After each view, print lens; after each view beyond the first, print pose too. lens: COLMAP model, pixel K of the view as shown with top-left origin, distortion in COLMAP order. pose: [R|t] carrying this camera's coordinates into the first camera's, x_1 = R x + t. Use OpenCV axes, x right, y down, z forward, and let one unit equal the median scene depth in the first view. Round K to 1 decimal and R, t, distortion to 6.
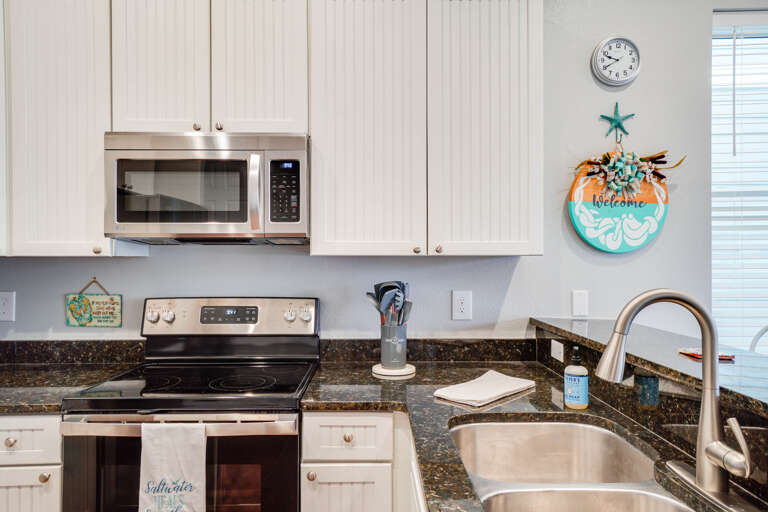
lens RADIAL K [[560.1, 0, 384.0], [0, 560.1, 256.0], [0, 0, 1]] dist [0.026122, -0.001879]
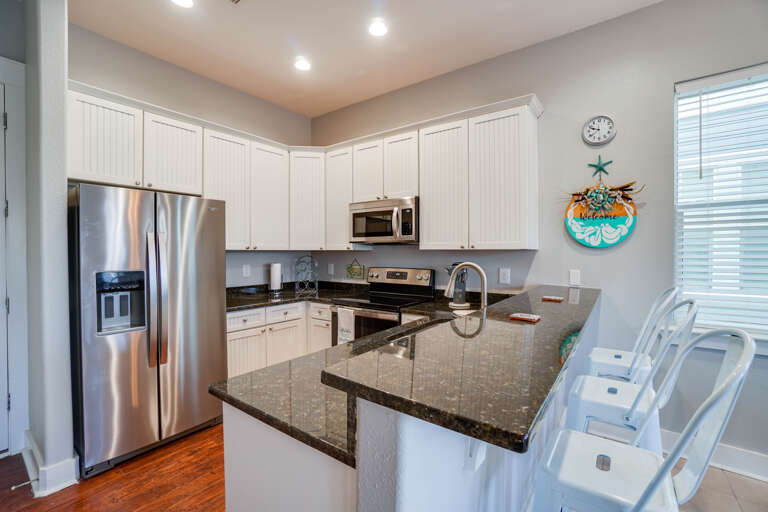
lens RADIAL K [[340.3, 0, 384.0], [0, 340.3, 256.0], [0, 0, 1]] dist [-0.000193, 0.000078]
pose [[0.804410, 0.007549, -0.594027, 0.506822], [0.000301, 0.999914, 0.013114, 0.005262], [0.594075, -0.010728, 0.804338, -0.166179]]
